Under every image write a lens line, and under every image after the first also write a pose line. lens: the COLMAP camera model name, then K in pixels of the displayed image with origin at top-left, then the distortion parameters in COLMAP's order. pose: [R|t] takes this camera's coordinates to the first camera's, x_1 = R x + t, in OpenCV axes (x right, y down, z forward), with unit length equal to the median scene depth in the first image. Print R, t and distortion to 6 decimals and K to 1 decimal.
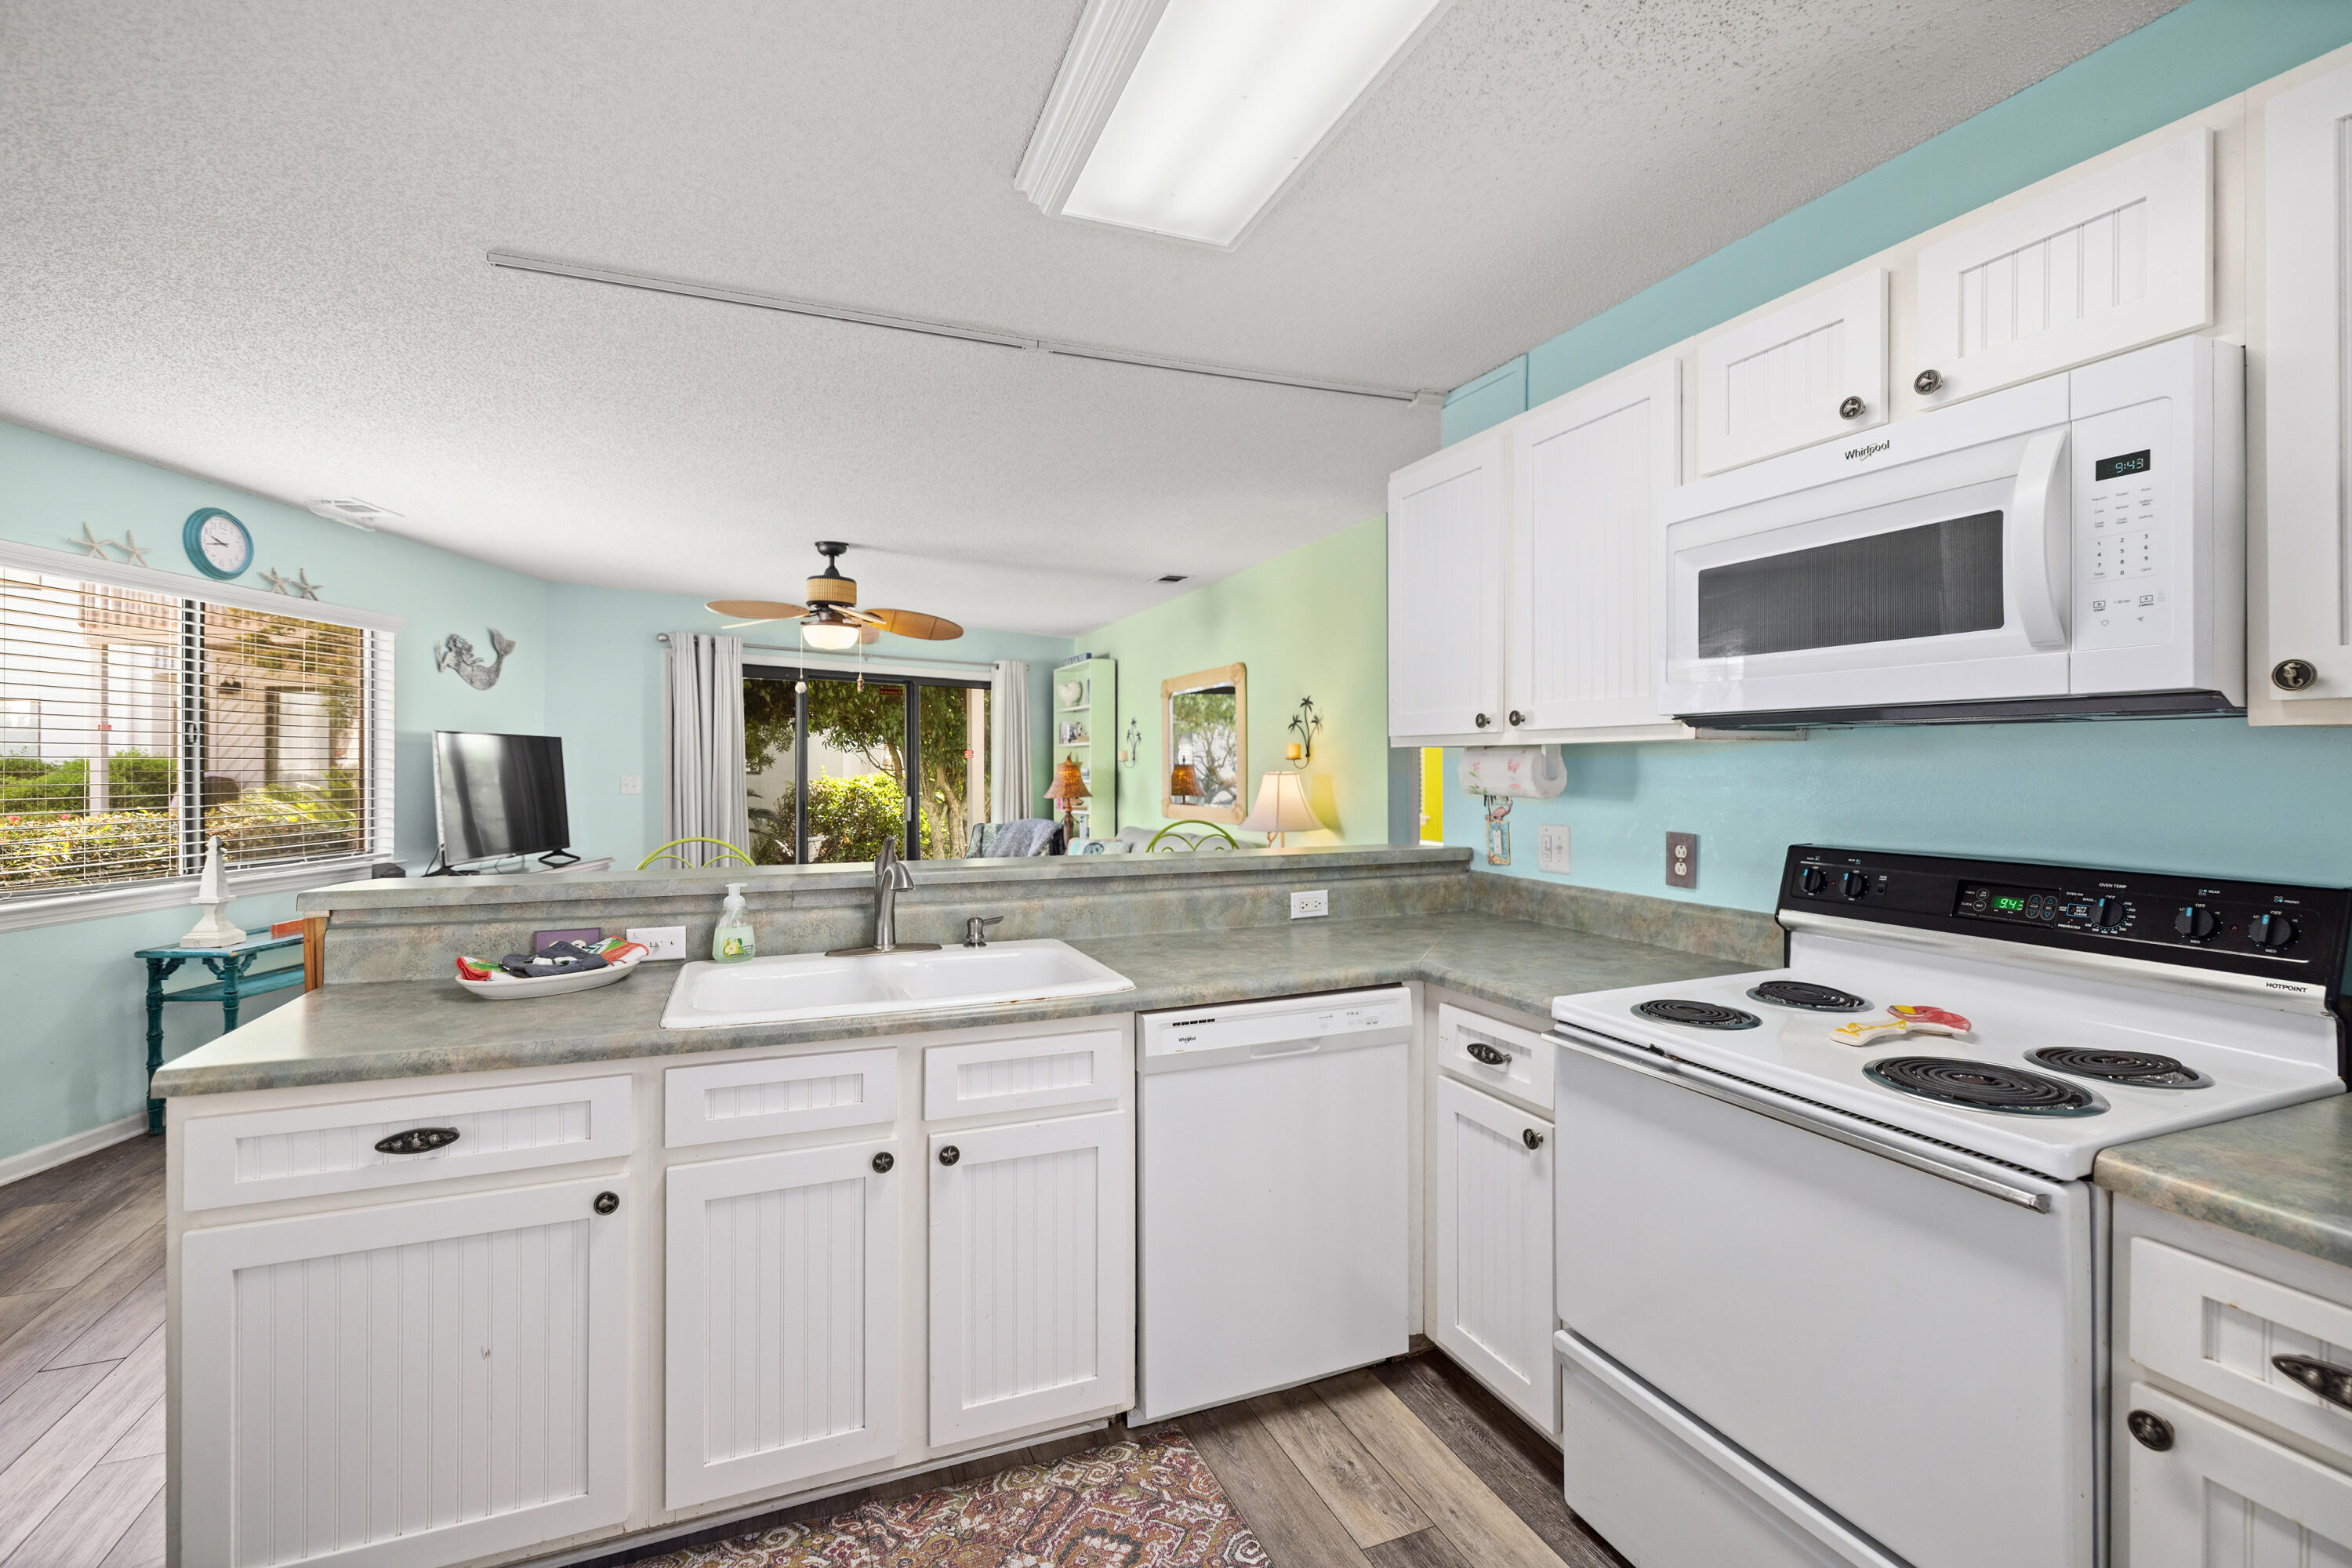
lens RADIAL K [[1023.0, 0, 1162.5], [0, 1023.0, 770.2], [0, 0, 1]] dist [-0.000936, 0.000032]
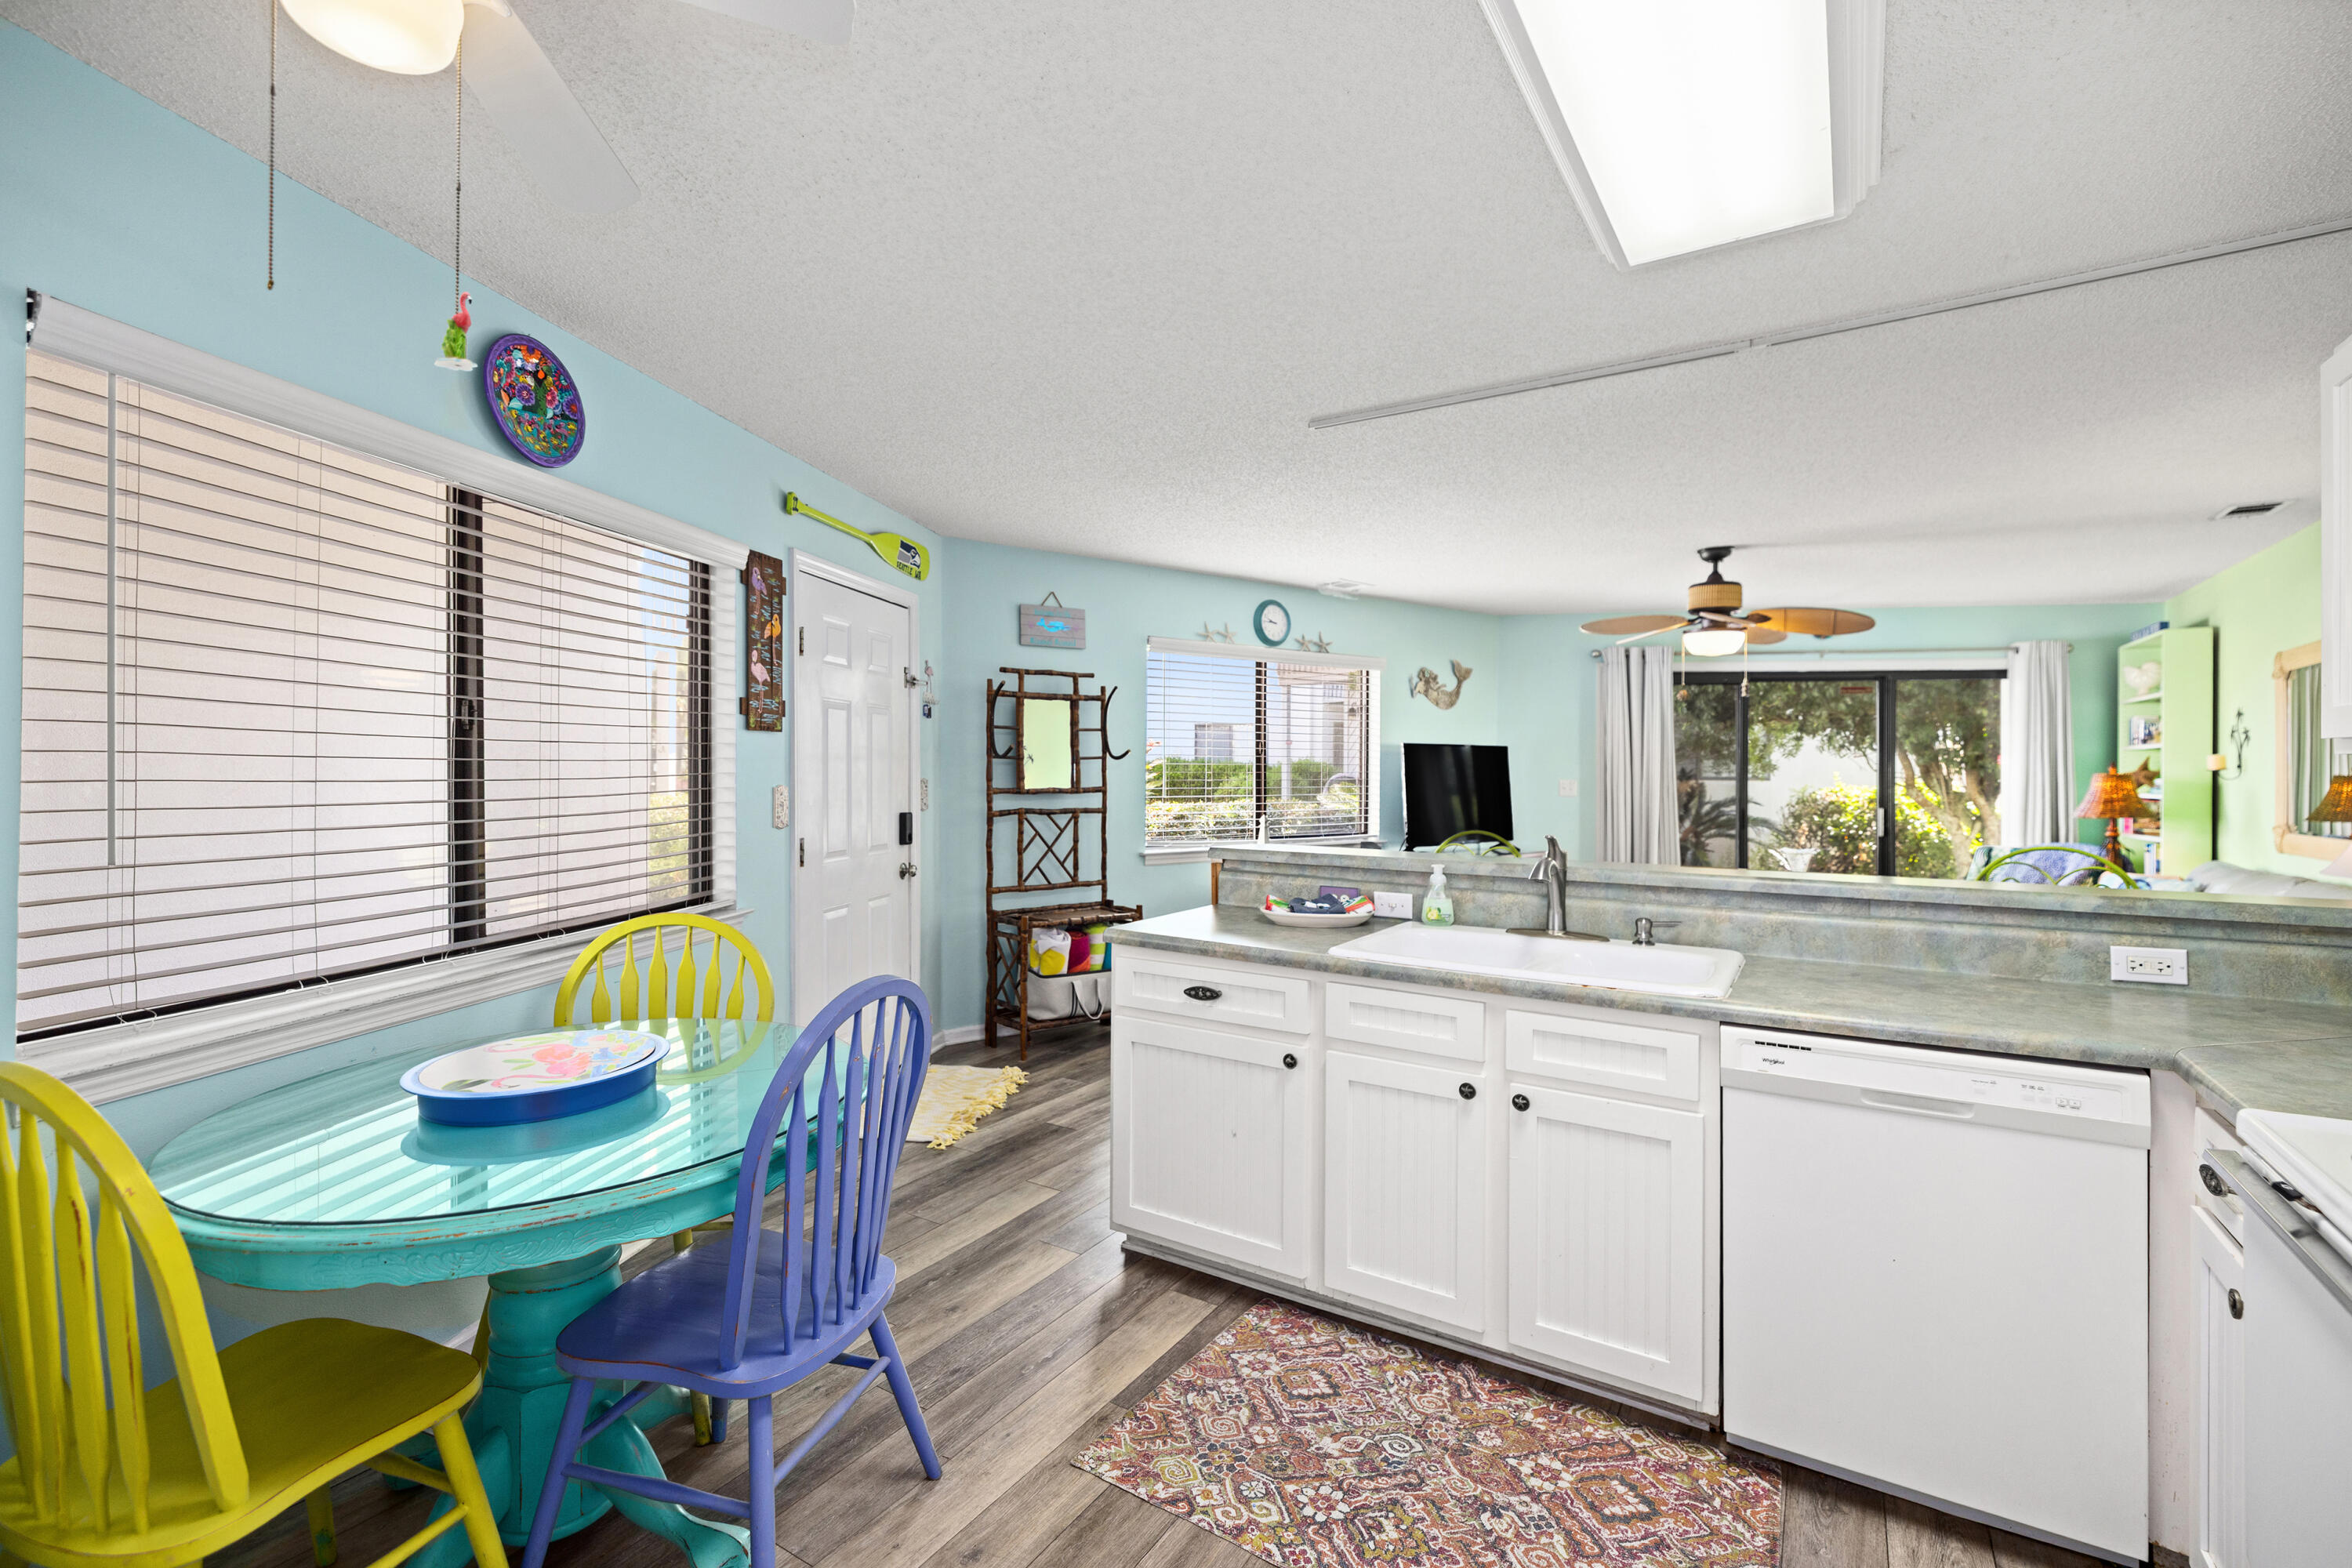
lens RADIAL K [[1037.0, 0, 1176.0], [0, 1037.0, 784.0], [0, 0, 1]] dist [0.002461, 0.000174]
pose [[0.583603, 0.018195, -0.811835, 0.387050], [-0.010872, 0.999834, 0.014592, -0.005159], [0.811966, 0.000310, 0.583704, -0.022521]]
